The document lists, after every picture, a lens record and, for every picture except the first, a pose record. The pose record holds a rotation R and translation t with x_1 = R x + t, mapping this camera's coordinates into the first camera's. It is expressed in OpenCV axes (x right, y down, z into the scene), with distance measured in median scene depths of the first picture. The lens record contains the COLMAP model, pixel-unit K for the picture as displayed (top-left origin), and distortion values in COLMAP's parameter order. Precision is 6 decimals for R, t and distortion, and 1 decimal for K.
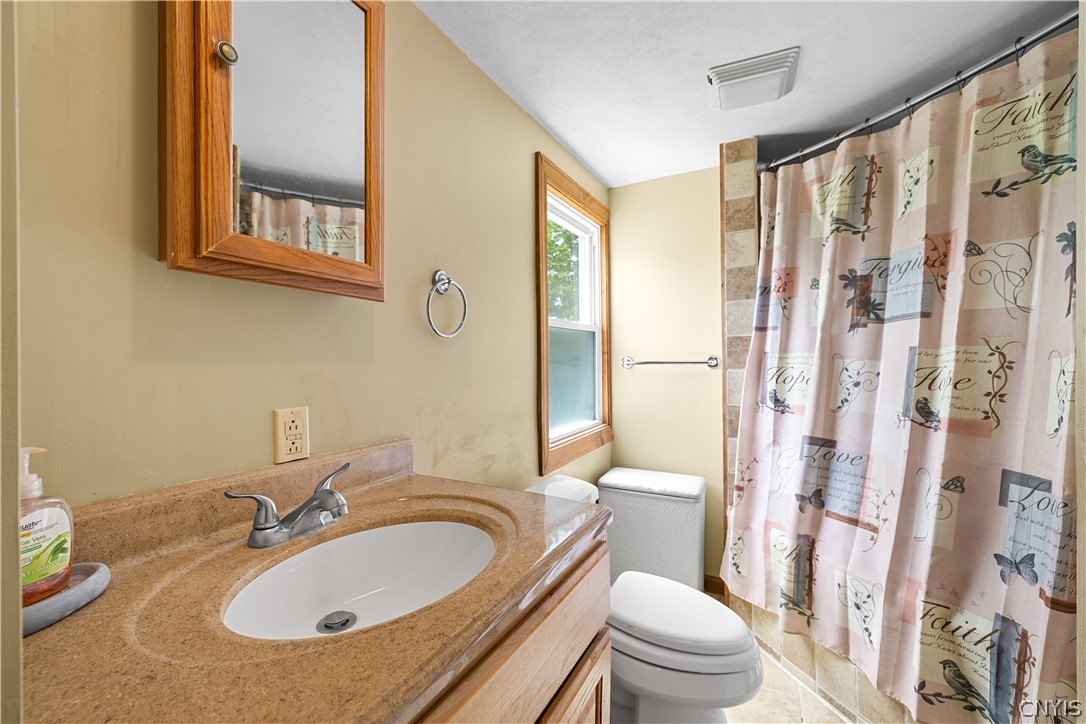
lens RADIAL K [[474.8, 0, 544.2], [0, 474.8, 362.0], [0, 0, 1]] dist [-0.000478, 0.000496]
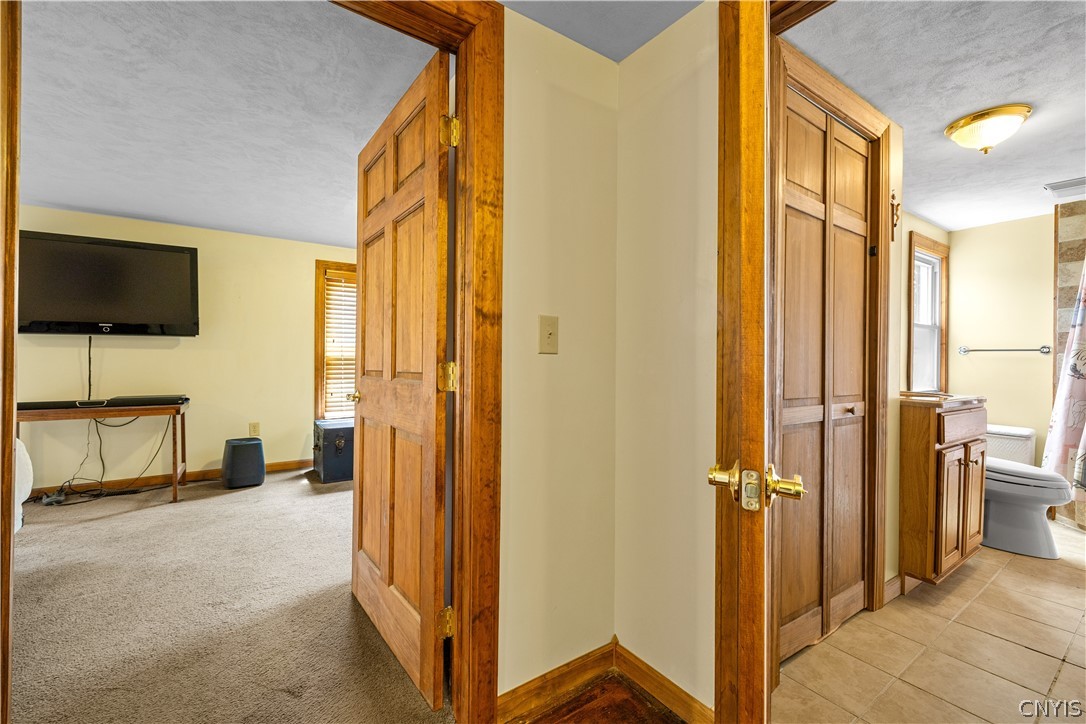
lens RADIAL K [[474.8, 0, 532.8], [0, 474.8, 365.4], [0, 0, 1]] dist [-0.000478, 0.000496]
pose [[0.886611, 0.013512, -0.462318, -0.394577], [-0.005986, 0.999825, 0.017742, 0.034639], [0.462477, -0.012962, 0.886536, -1.106720]]
